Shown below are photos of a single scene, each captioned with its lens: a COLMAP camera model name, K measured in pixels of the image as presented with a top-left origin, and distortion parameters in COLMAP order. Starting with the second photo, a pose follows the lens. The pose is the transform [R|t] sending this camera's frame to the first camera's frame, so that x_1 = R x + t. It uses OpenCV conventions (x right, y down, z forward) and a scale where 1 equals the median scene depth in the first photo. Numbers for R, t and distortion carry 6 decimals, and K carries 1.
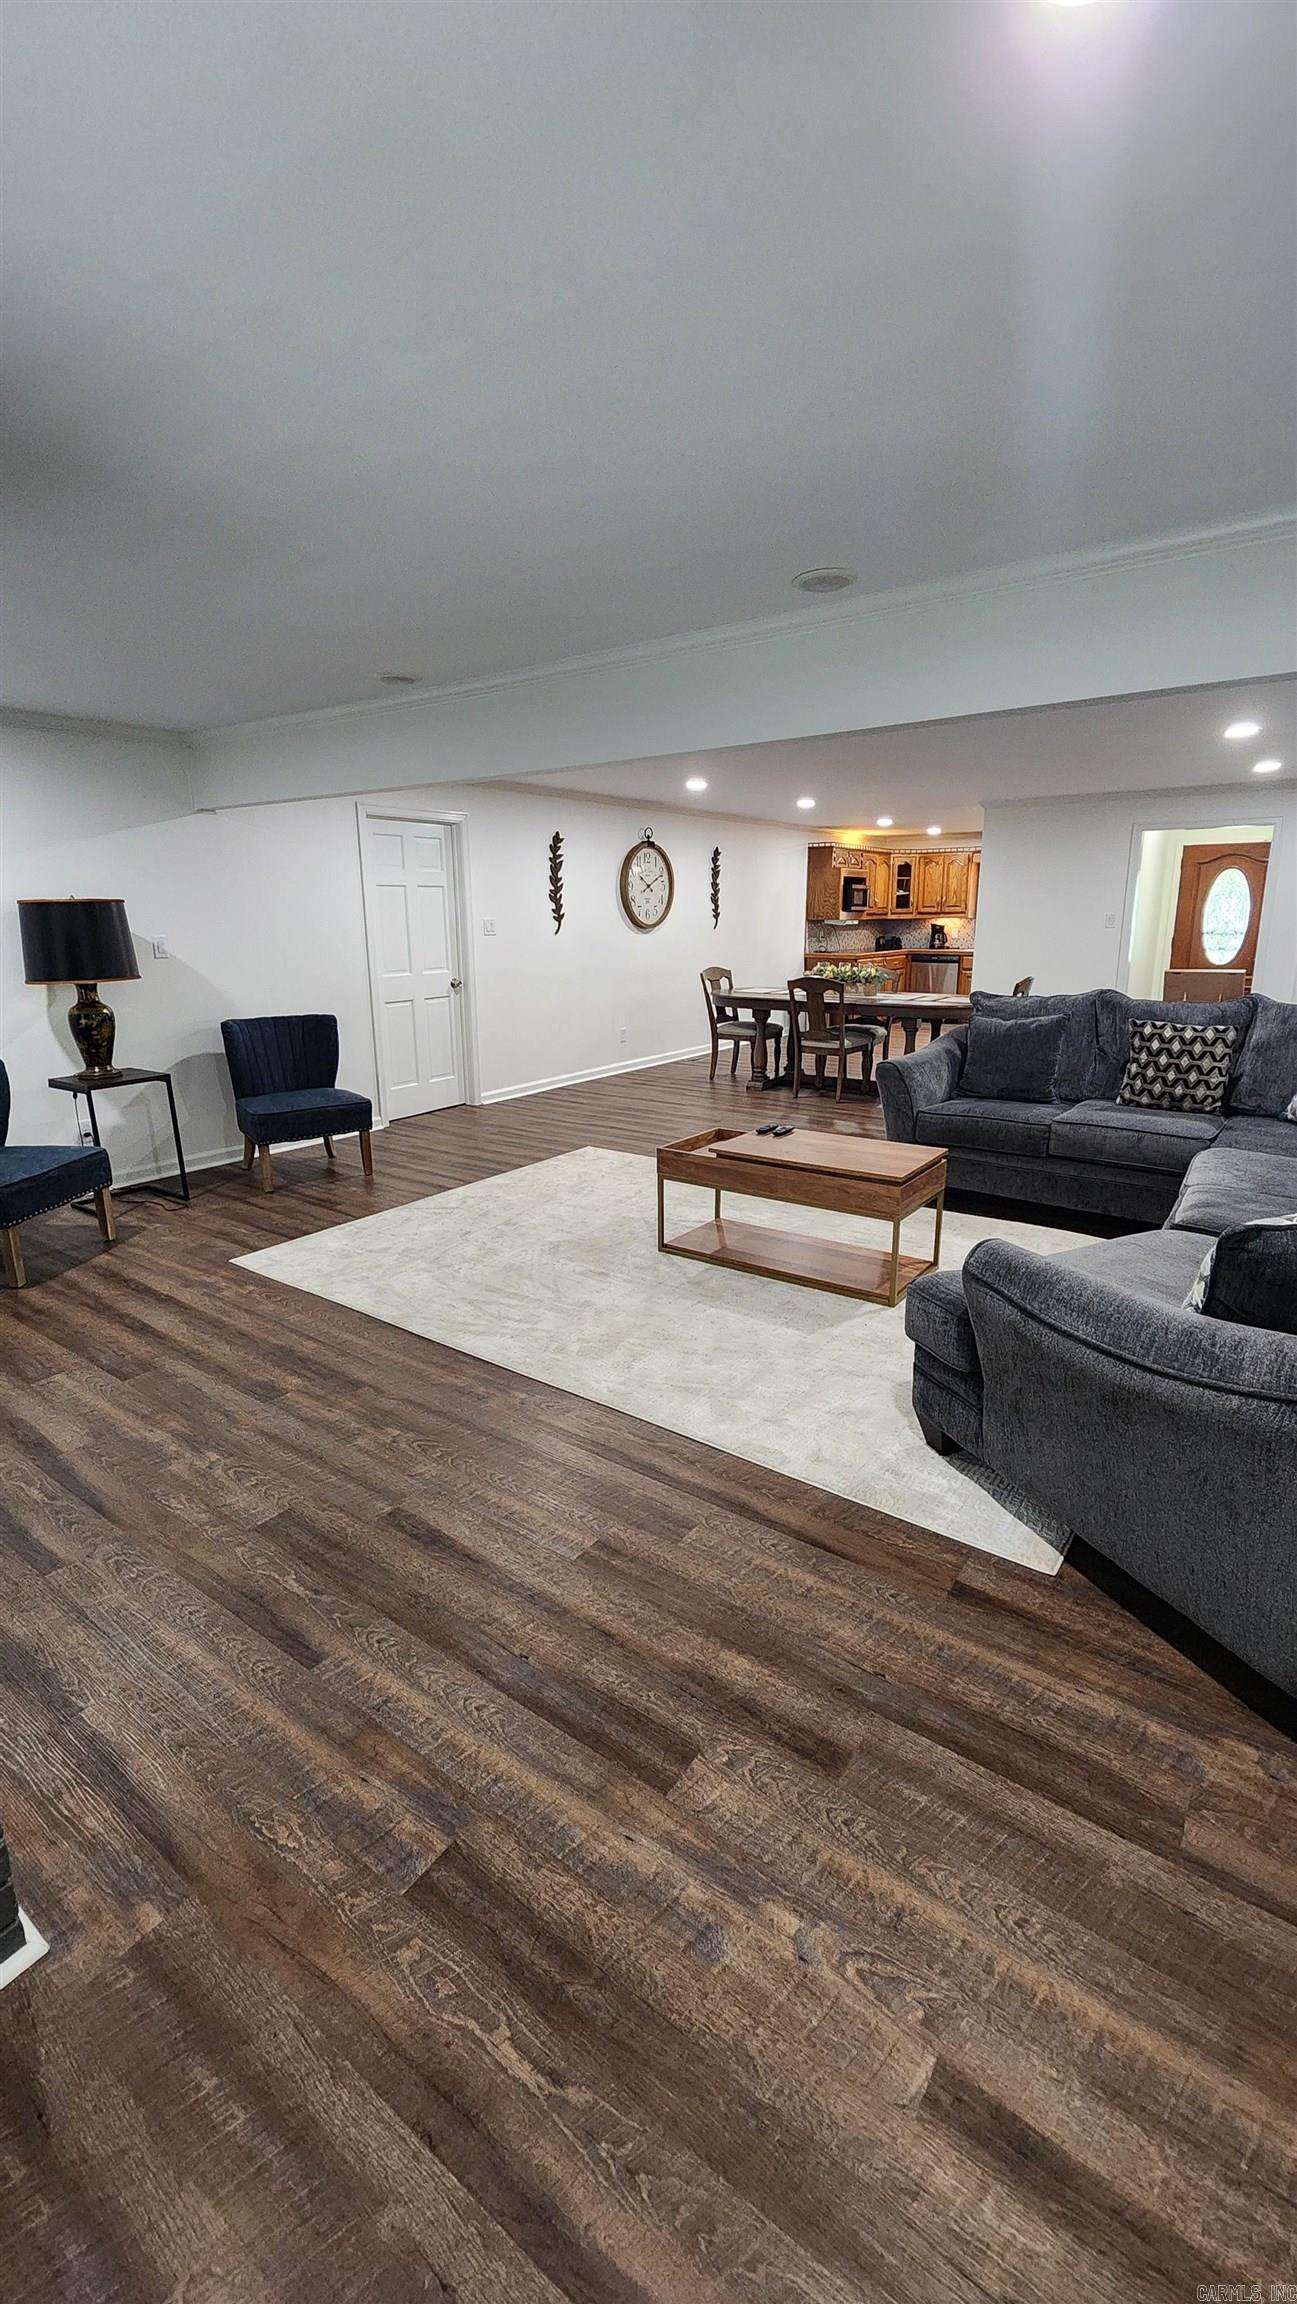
lens RADIAL K [[936.7, 0, 656.5], [0, 936.7, 1159.1], [0, 0, 1]] dist [-0.003516, -0.000203]
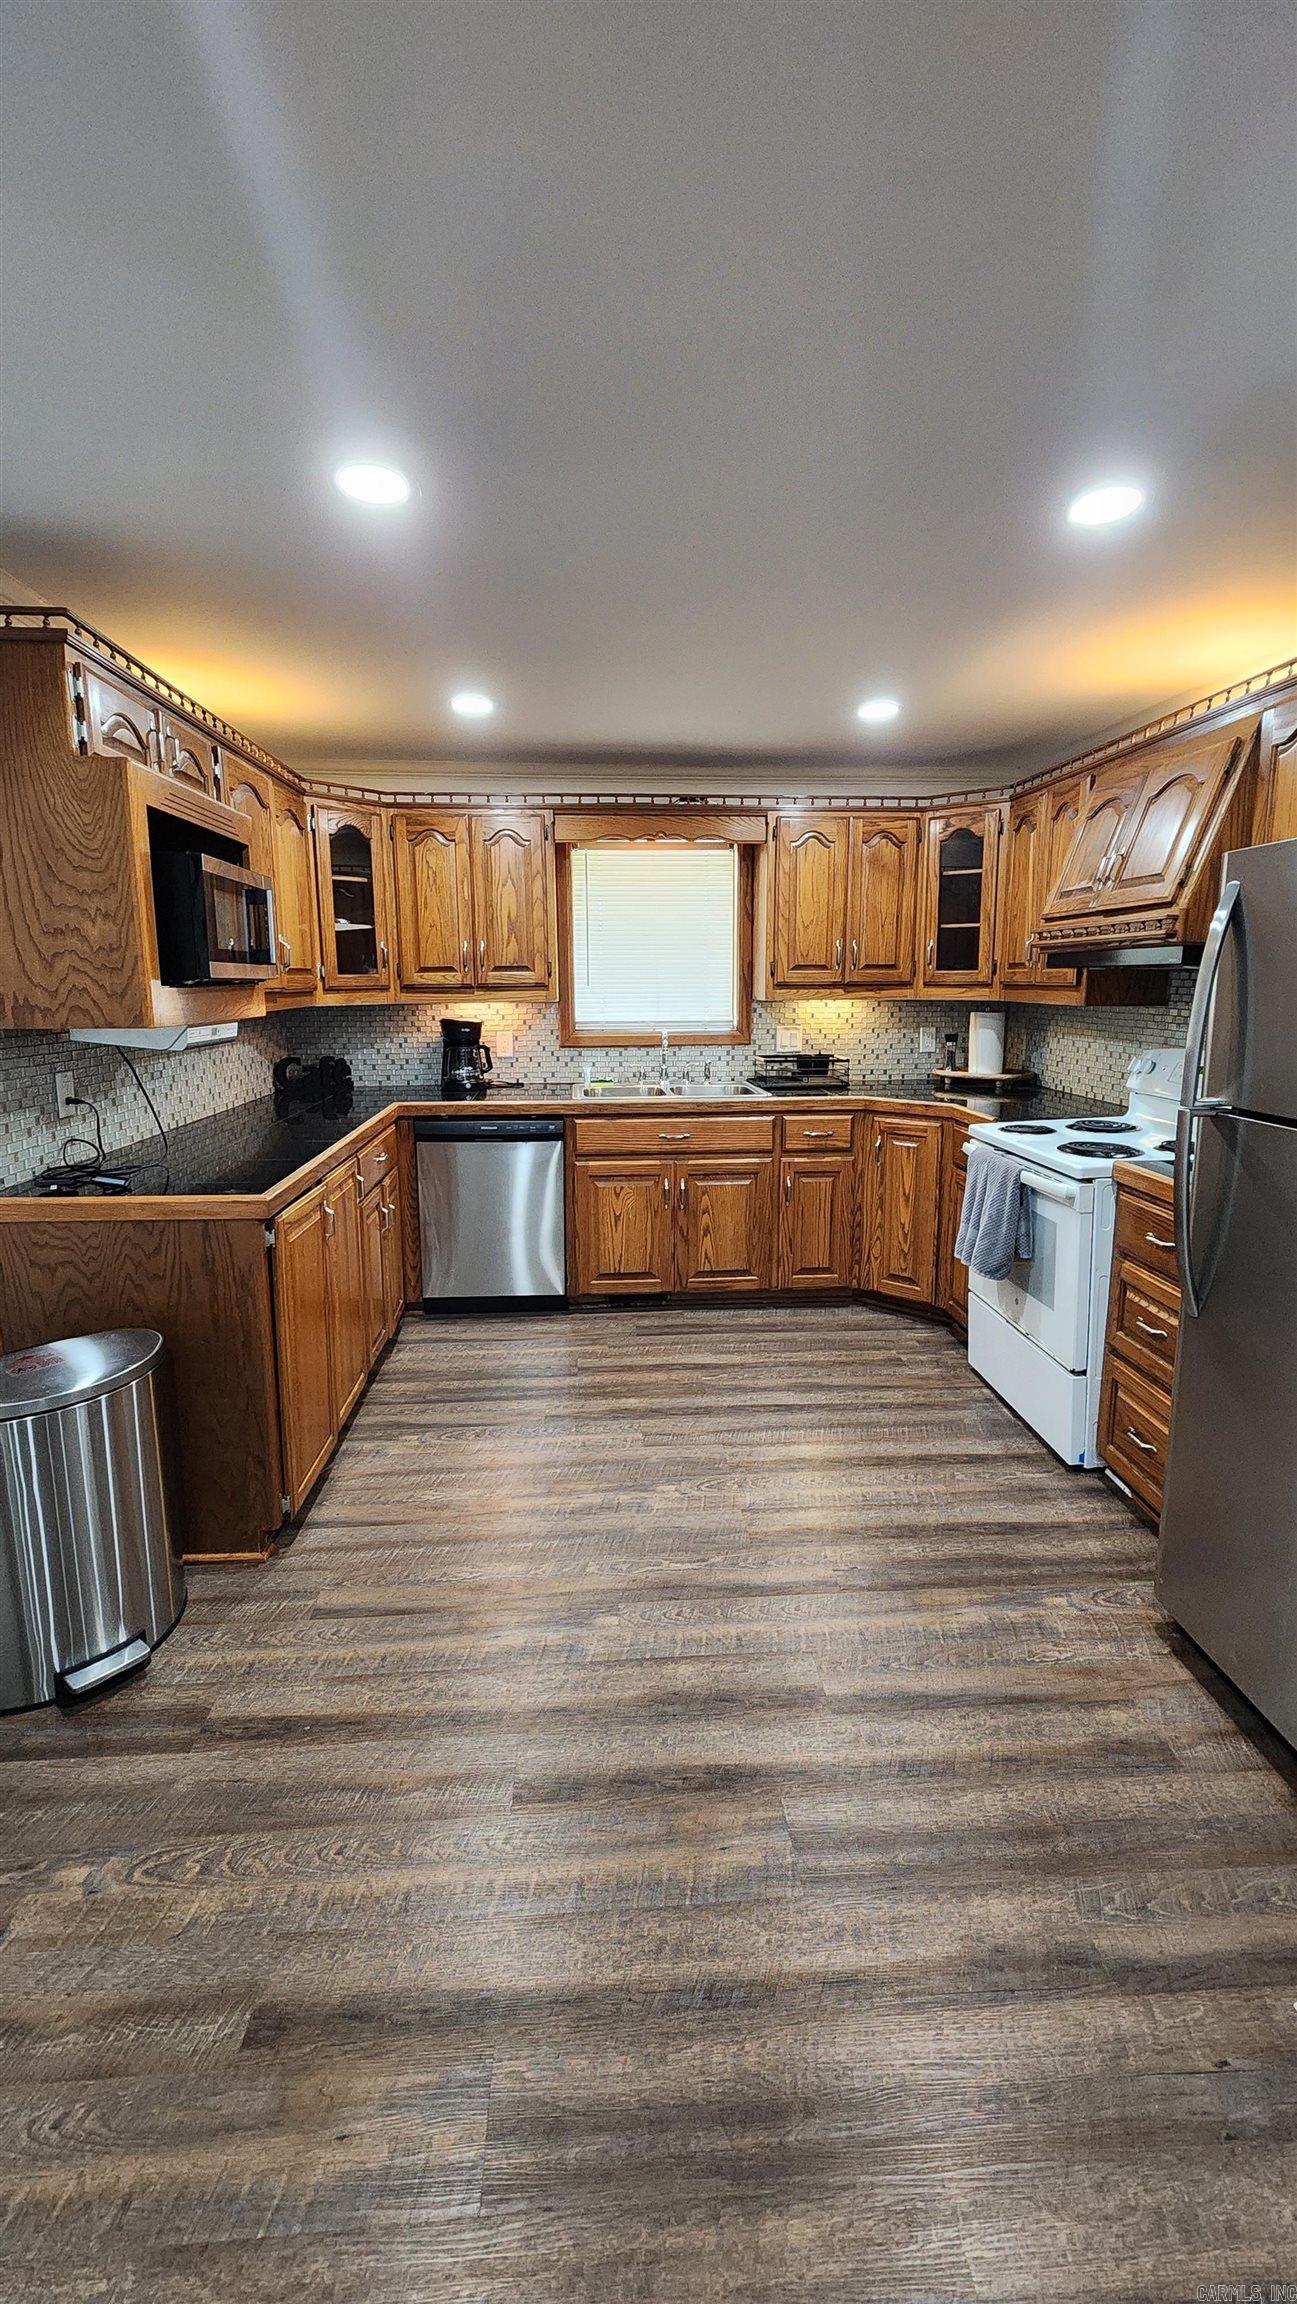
lens RADIAL K [[936.7, 0, 630.6], [0, 936.7, 1151.0], [0, 0, 1]] dist [-0.003516, -0.000203]
pose [[0.780752, -0.114541, 0.614253, 0.135969], [0.163816, 0.986191, -0.024323, -0.188912], [-0.602985, 0.119615, 0.788734, 0.713140]]
